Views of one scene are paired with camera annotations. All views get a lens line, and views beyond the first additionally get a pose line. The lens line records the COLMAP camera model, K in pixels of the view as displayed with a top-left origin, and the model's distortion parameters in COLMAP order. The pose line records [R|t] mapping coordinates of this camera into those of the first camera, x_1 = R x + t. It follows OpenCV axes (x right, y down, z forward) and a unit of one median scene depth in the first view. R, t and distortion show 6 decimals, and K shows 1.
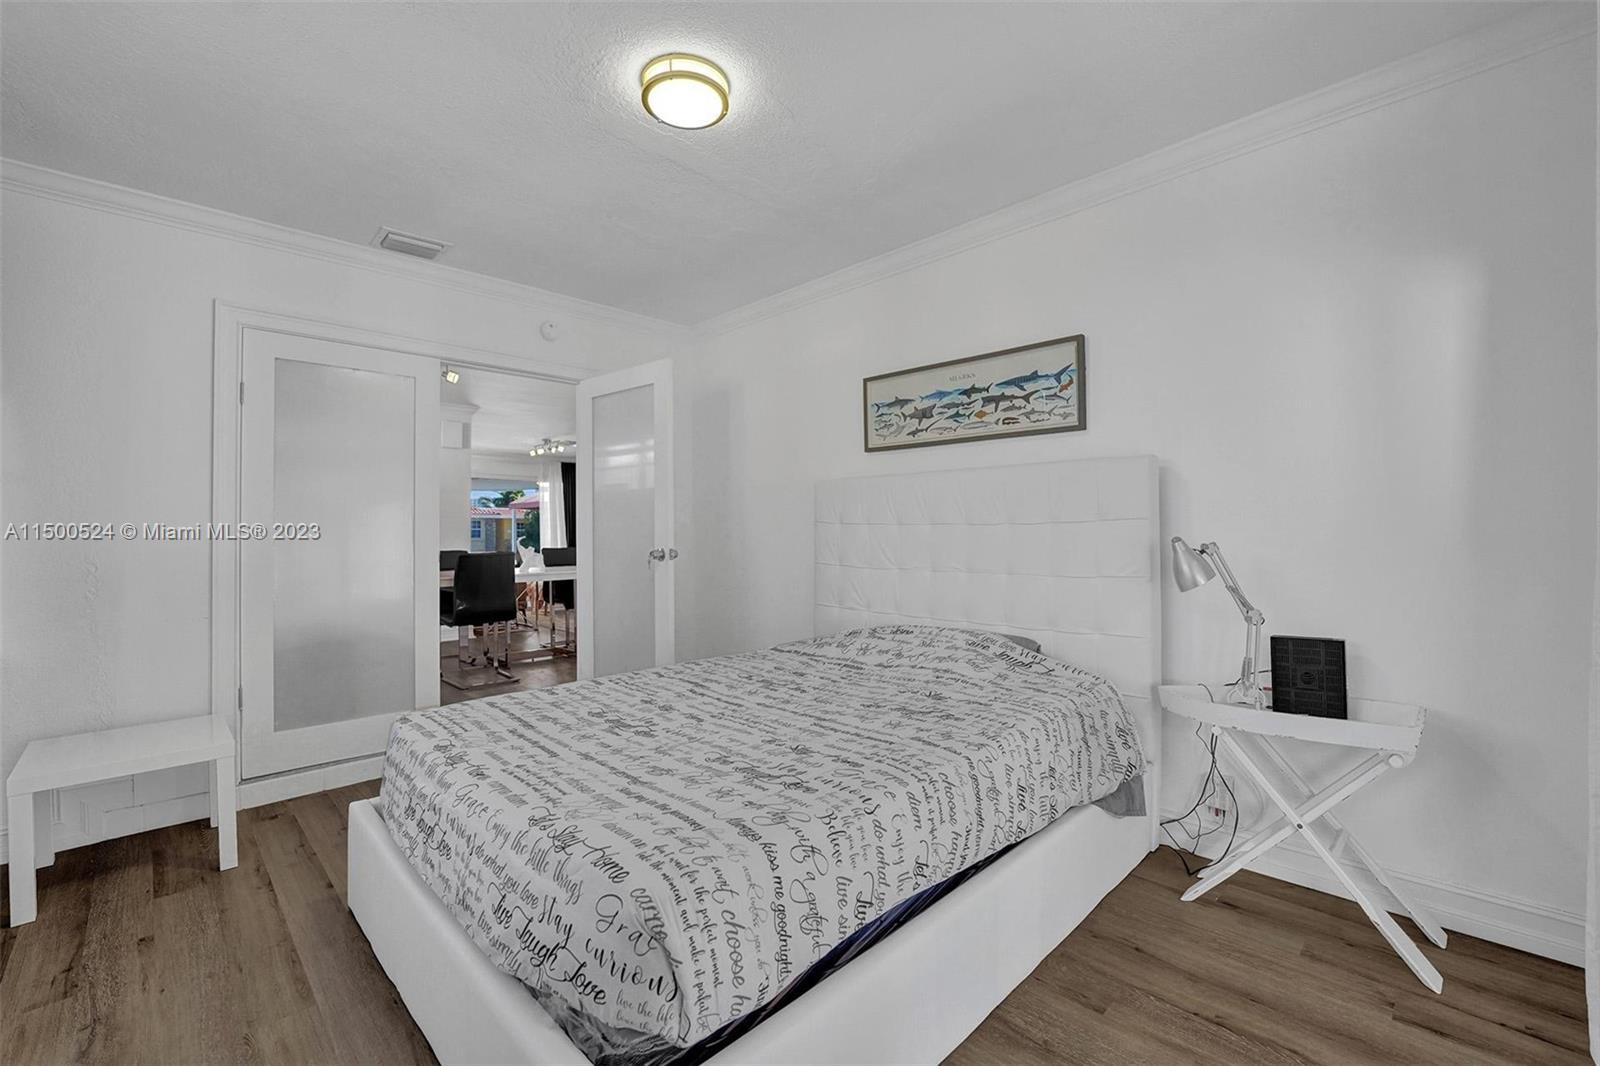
lens RADIAL K [[662.9, 0, 805.8], [0, 662.9, 527.7], [0, 0, 1]] dist [0.000072, -0.000107]
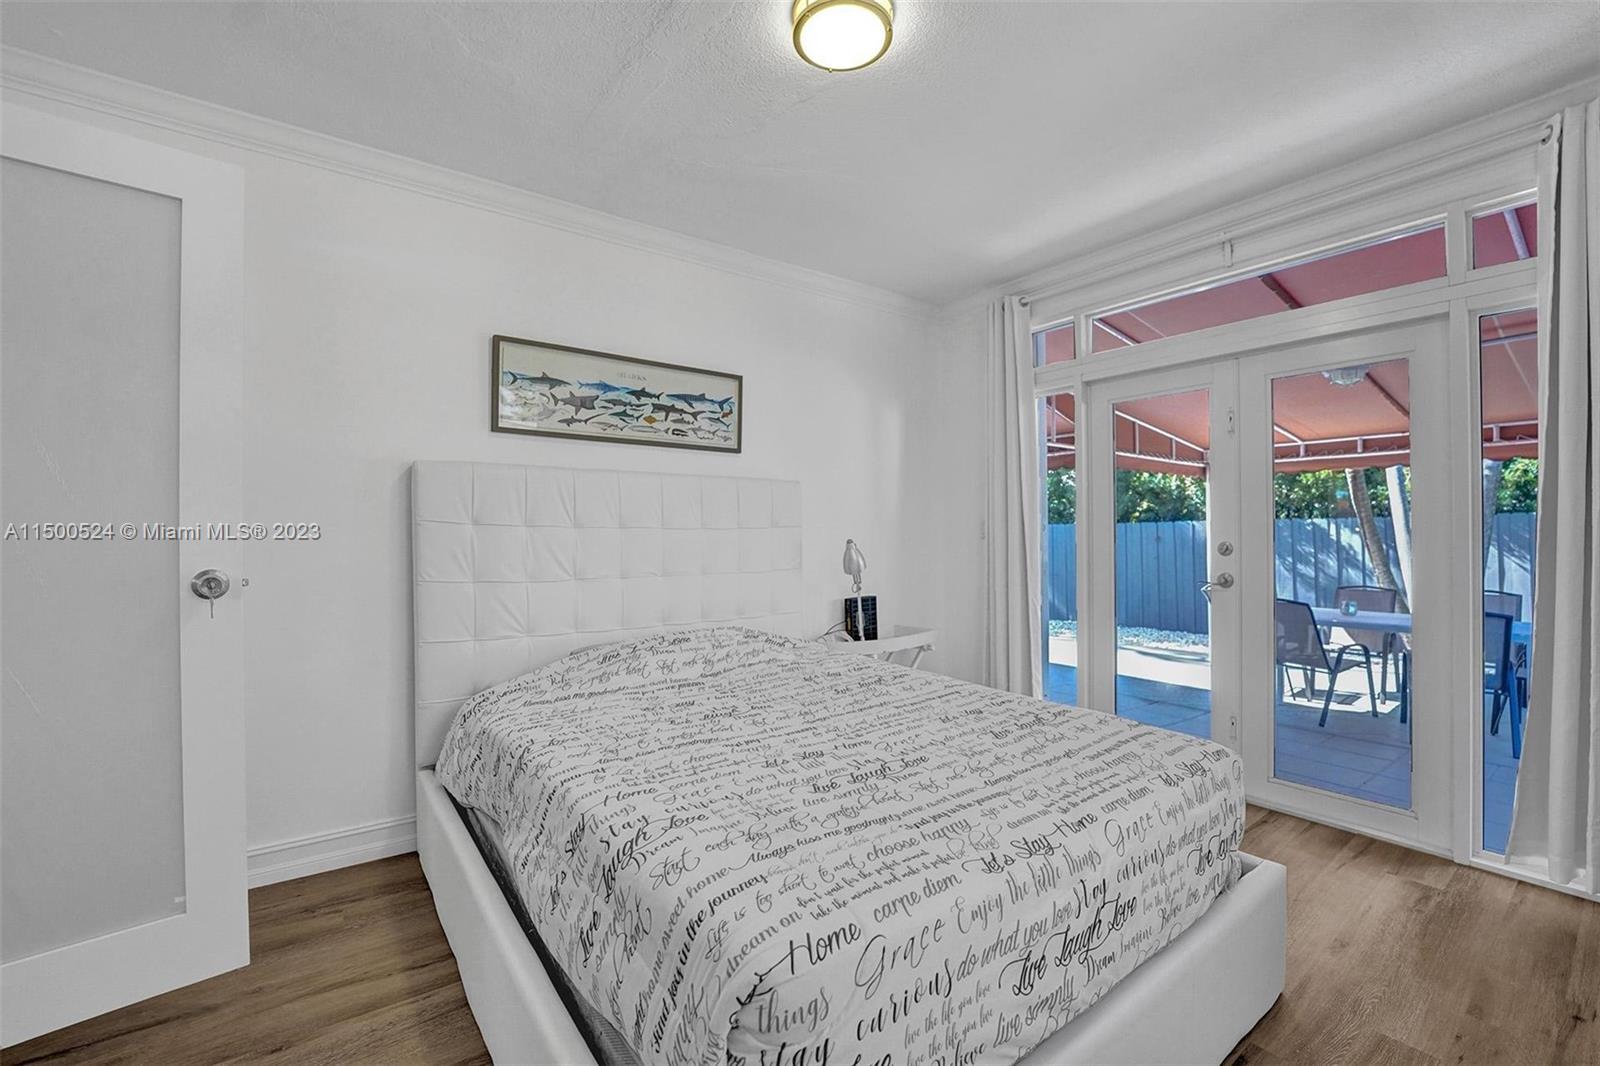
lens RADIAL K [[684.9, 0, 800.0], [0, 684.9, 533.0], [0, 0, 1]] dist [-0.000189, -0.000182]
pose [[0.189616, 0.001410, 0.981857, -0.754358], [-0.018272, 0.999831, 0.002093, -0.004004], [-0.981688, -0.018337, 0.189609, 0.599839]]
